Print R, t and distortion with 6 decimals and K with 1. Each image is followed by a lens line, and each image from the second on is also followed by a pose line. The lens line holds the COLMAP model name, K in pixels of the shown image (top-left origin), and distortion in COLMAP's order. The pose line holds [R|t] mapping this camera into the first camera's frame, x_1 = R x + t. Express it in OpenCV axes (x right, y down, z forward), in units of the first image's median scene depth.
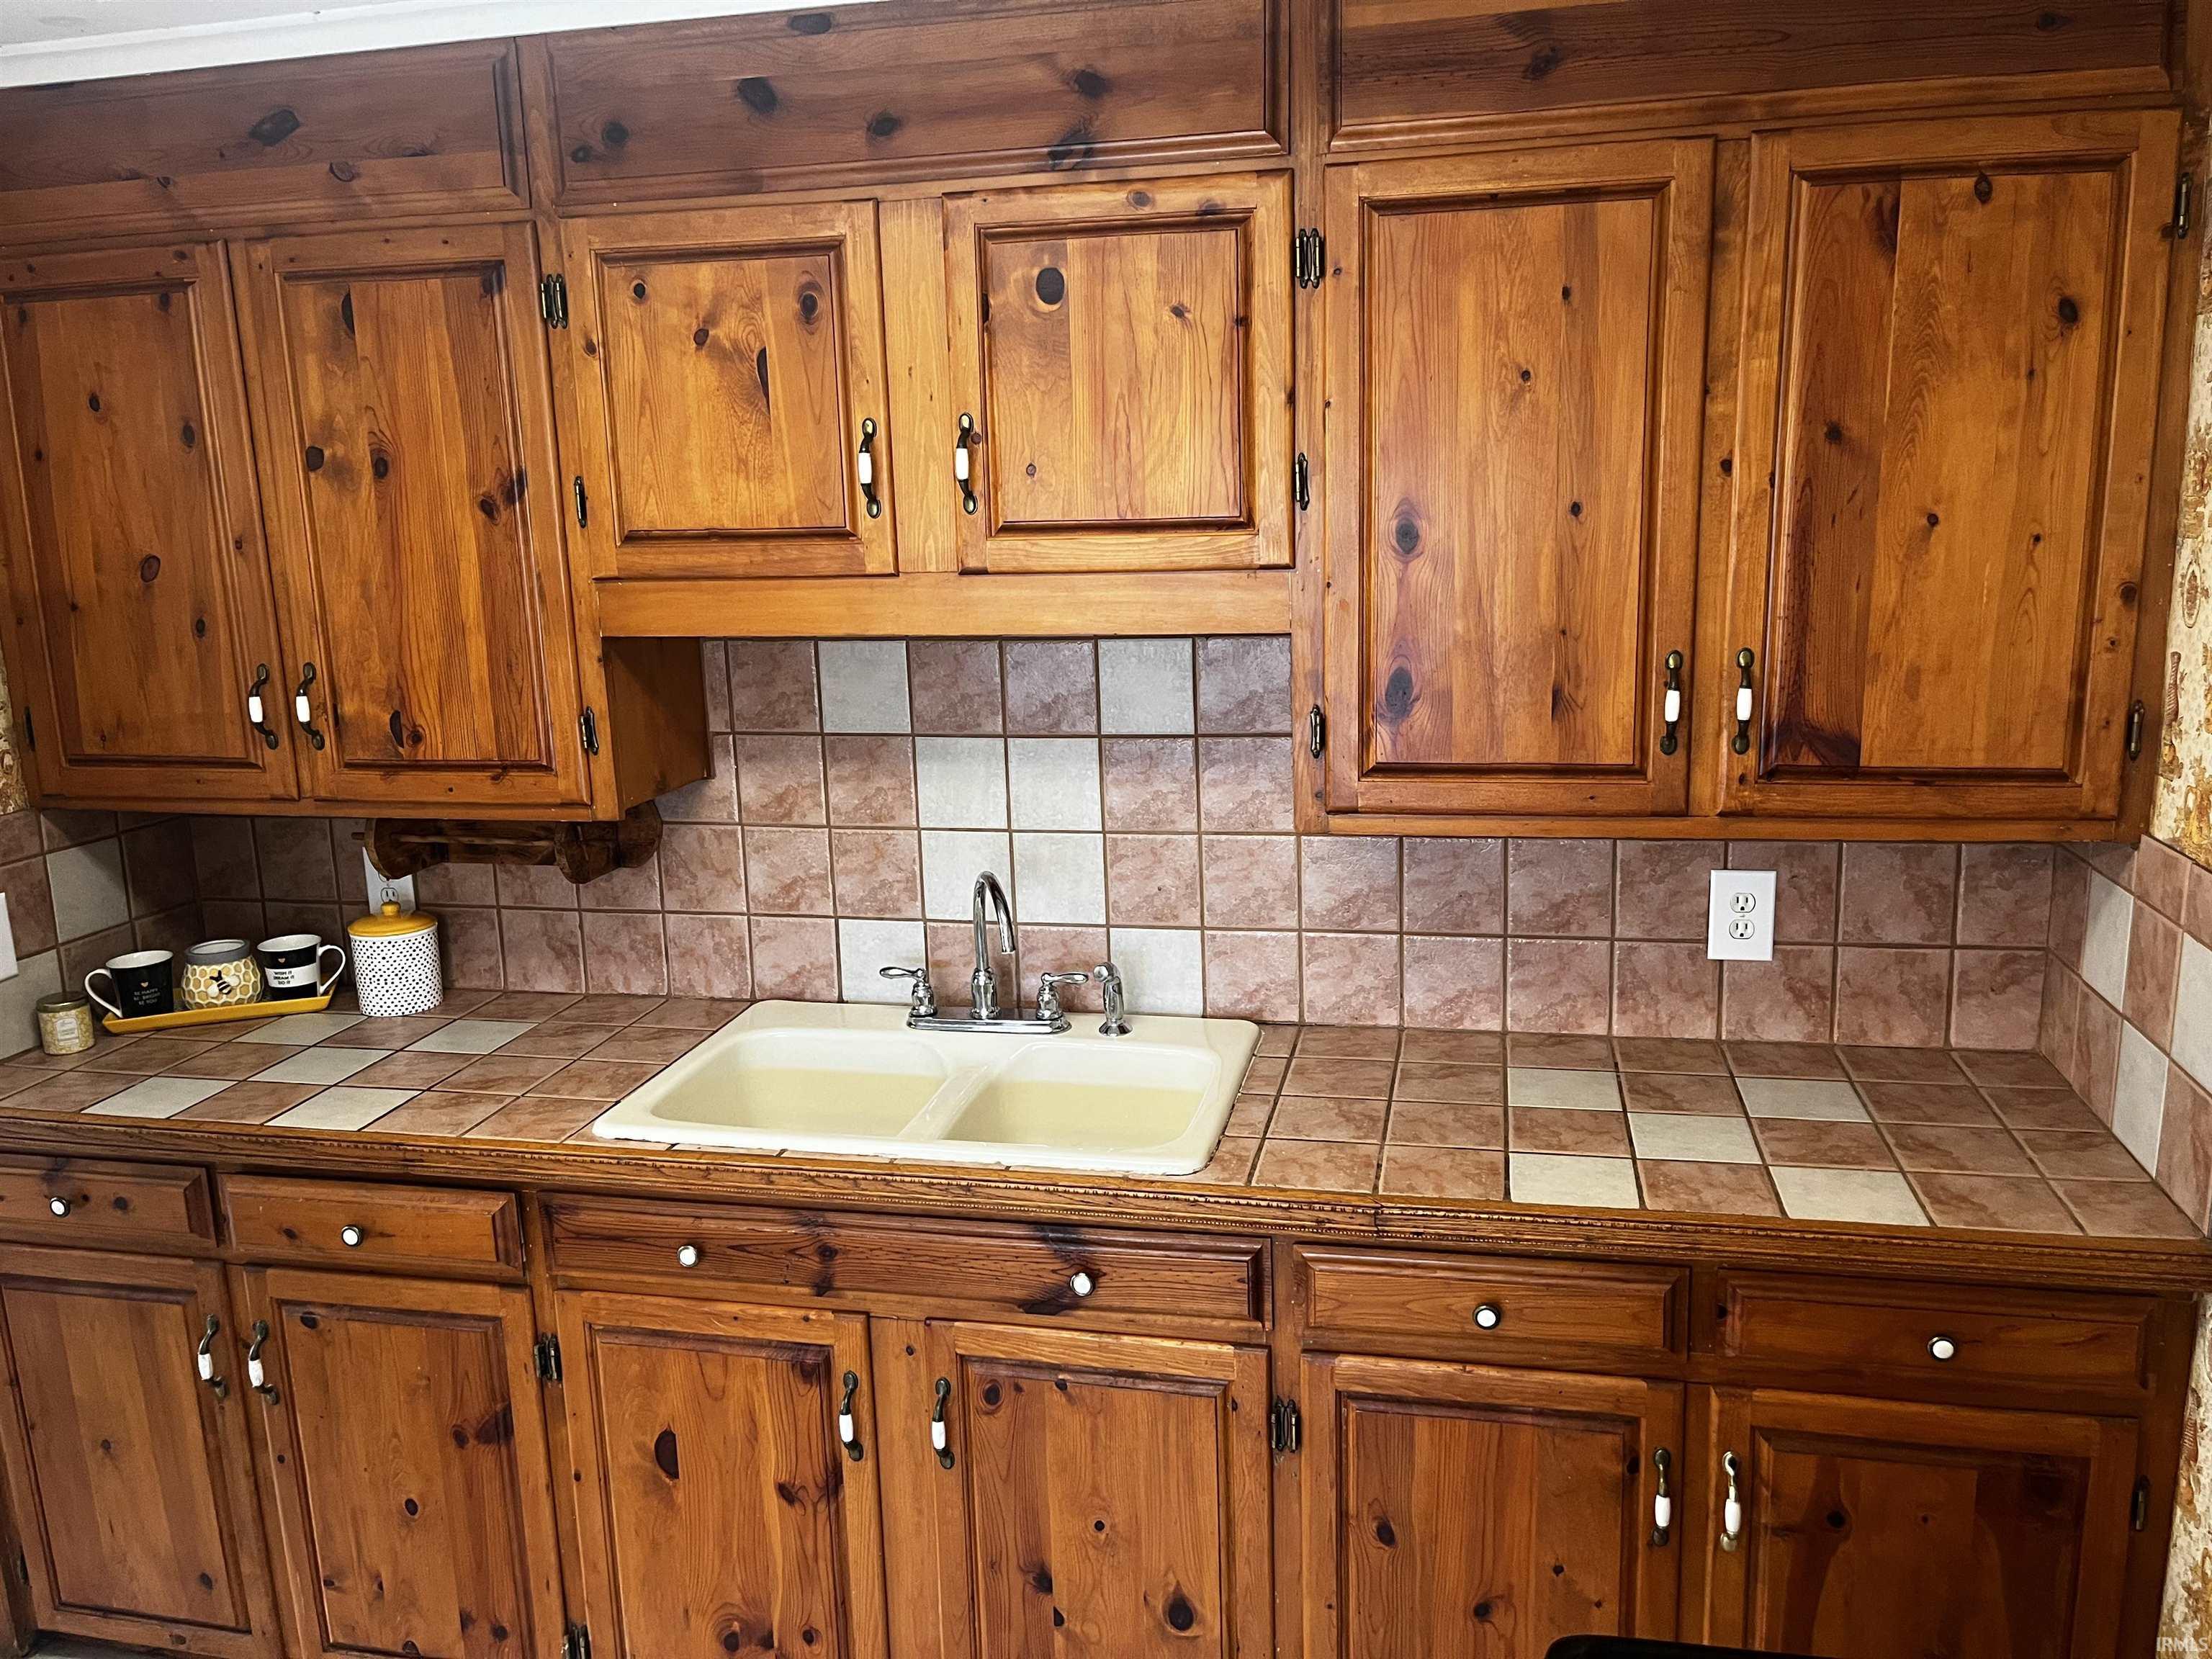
lens RADIAL K [[1677.4, 0, 1114.5], [0, 1677.4, 823.2], [0, 0, 1]] dist [0.054929, -0.074040]
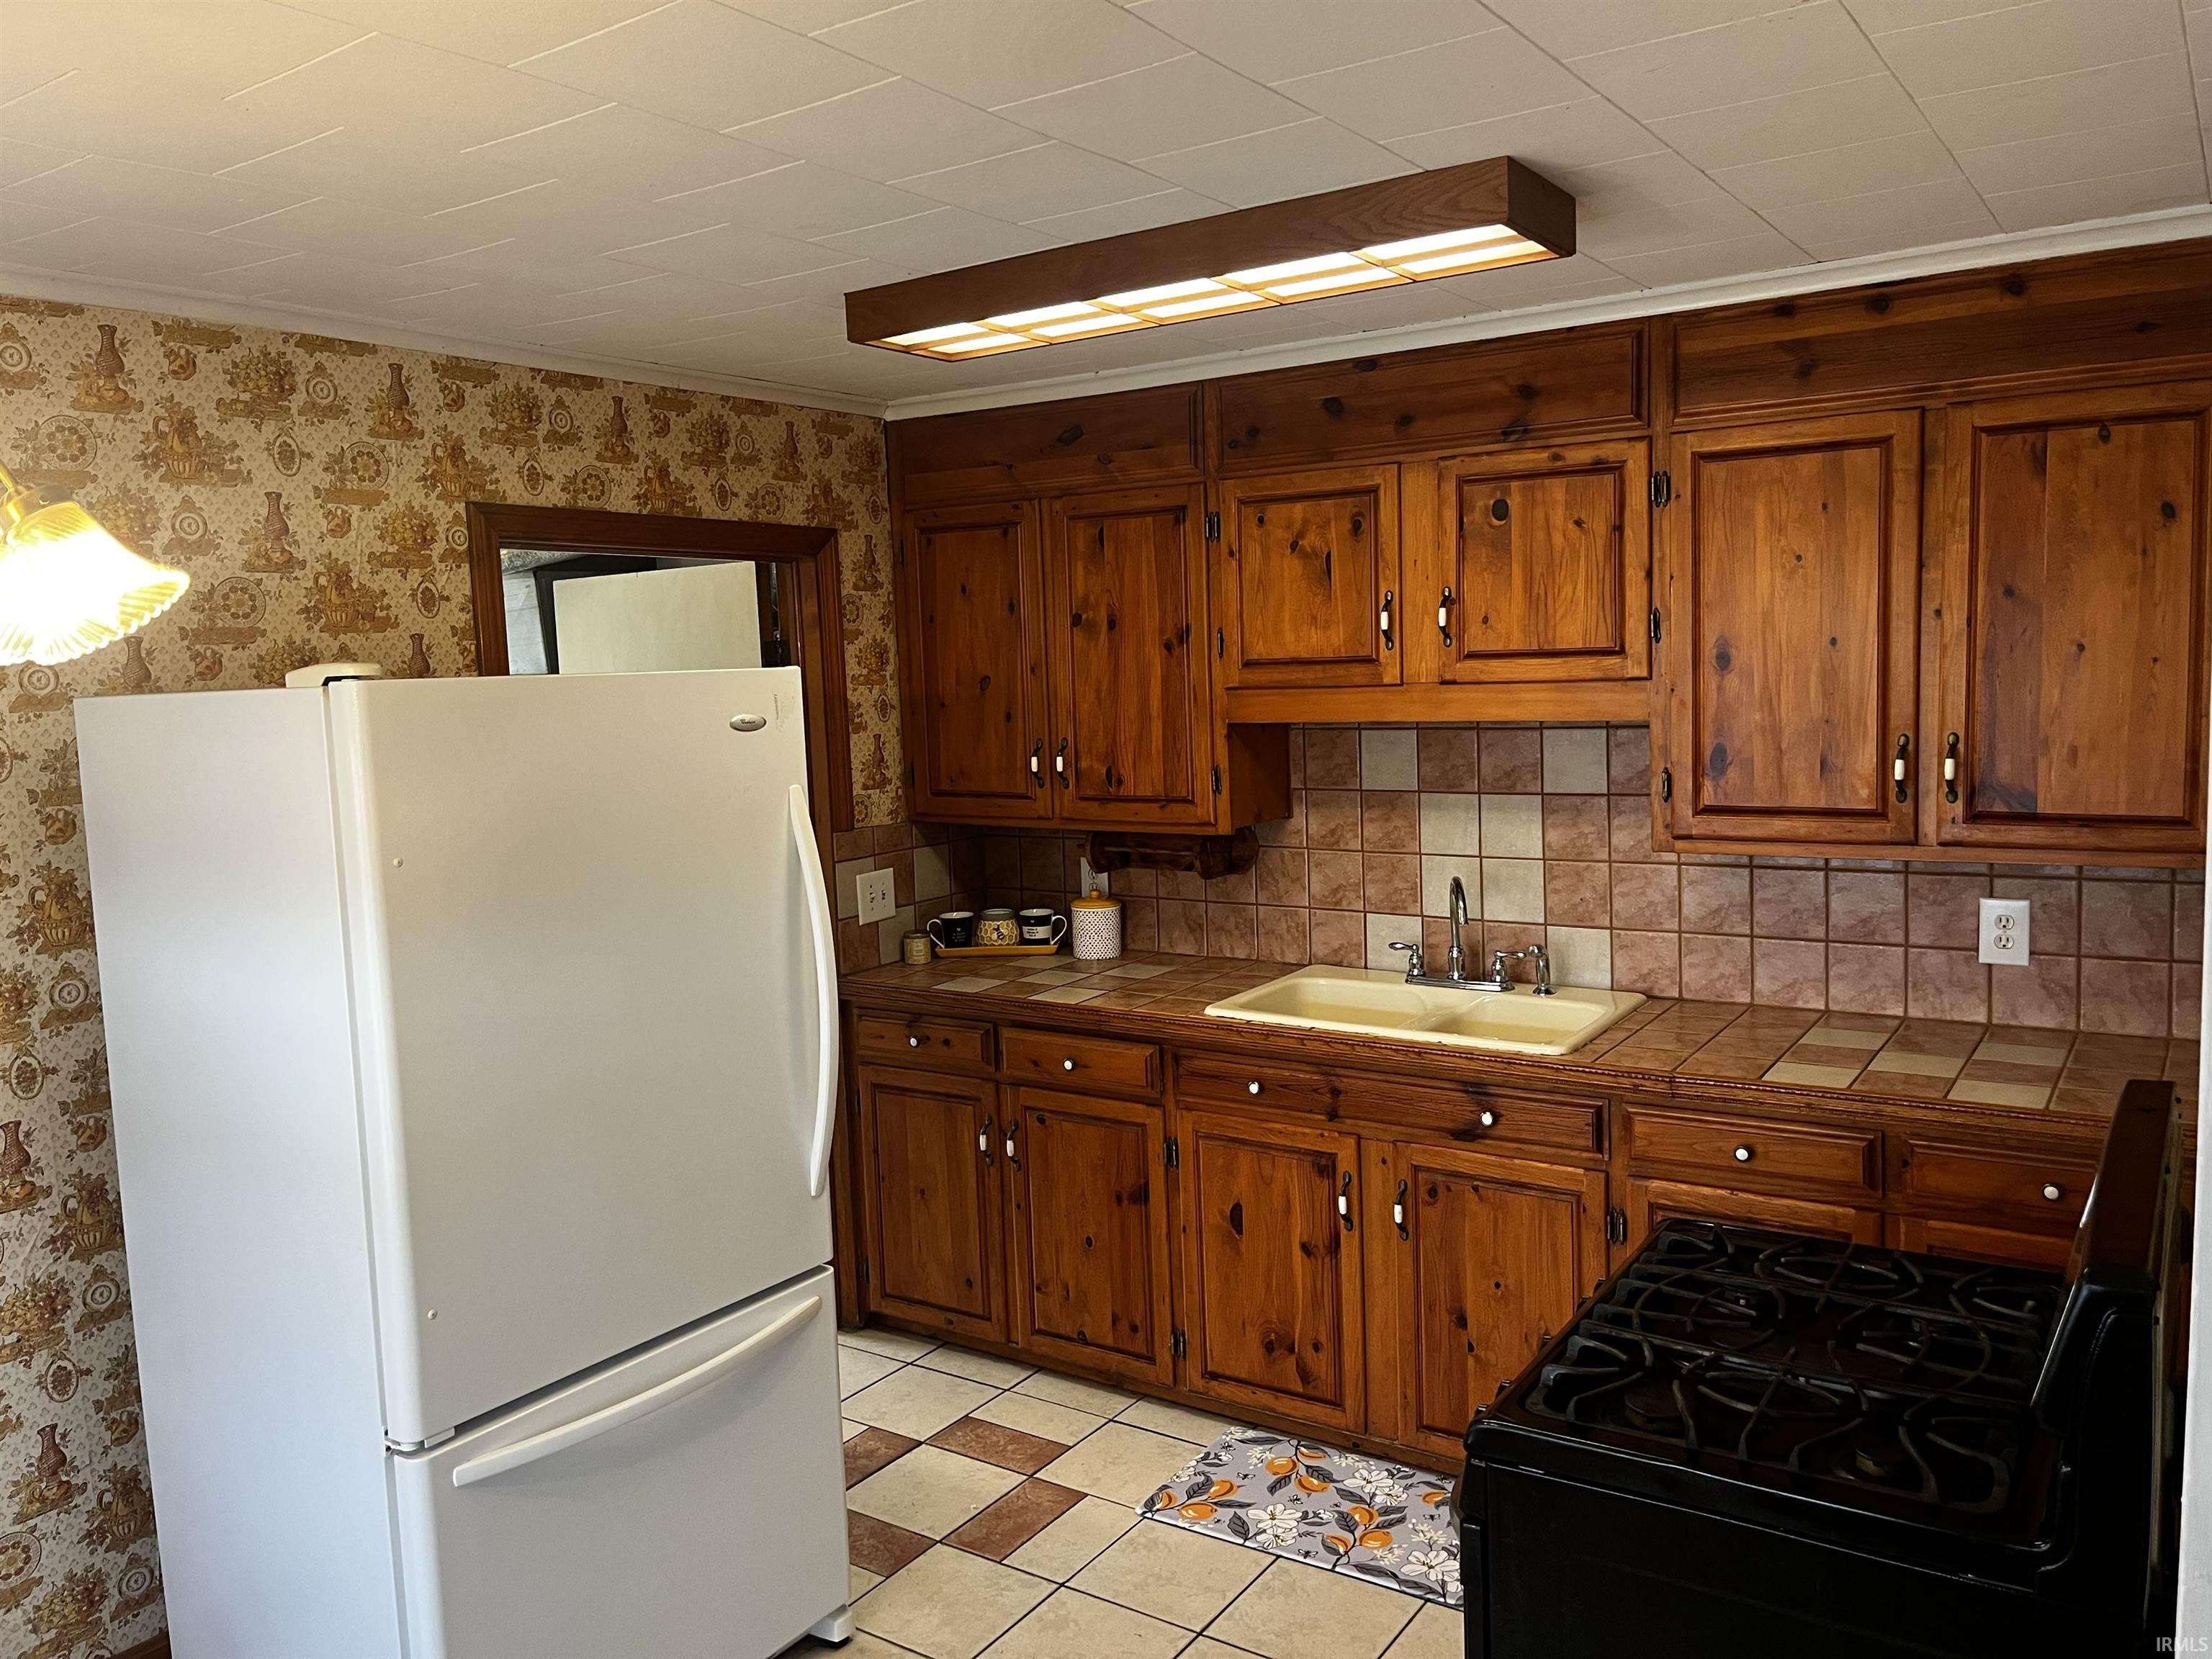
lens RADIAL K [[1677.4, 0, 1102.0], [0, 1677.4, 825.2], [0, 0, 1]] dist [0.054929, -0.074040]
pose [[0.928341, 0.034377, -0.370136, 0.207445], [-0.064674, 0.995465, -0.069756, 0.119626], [0.366060, 0.088695, 0.926355, -0.600089]]
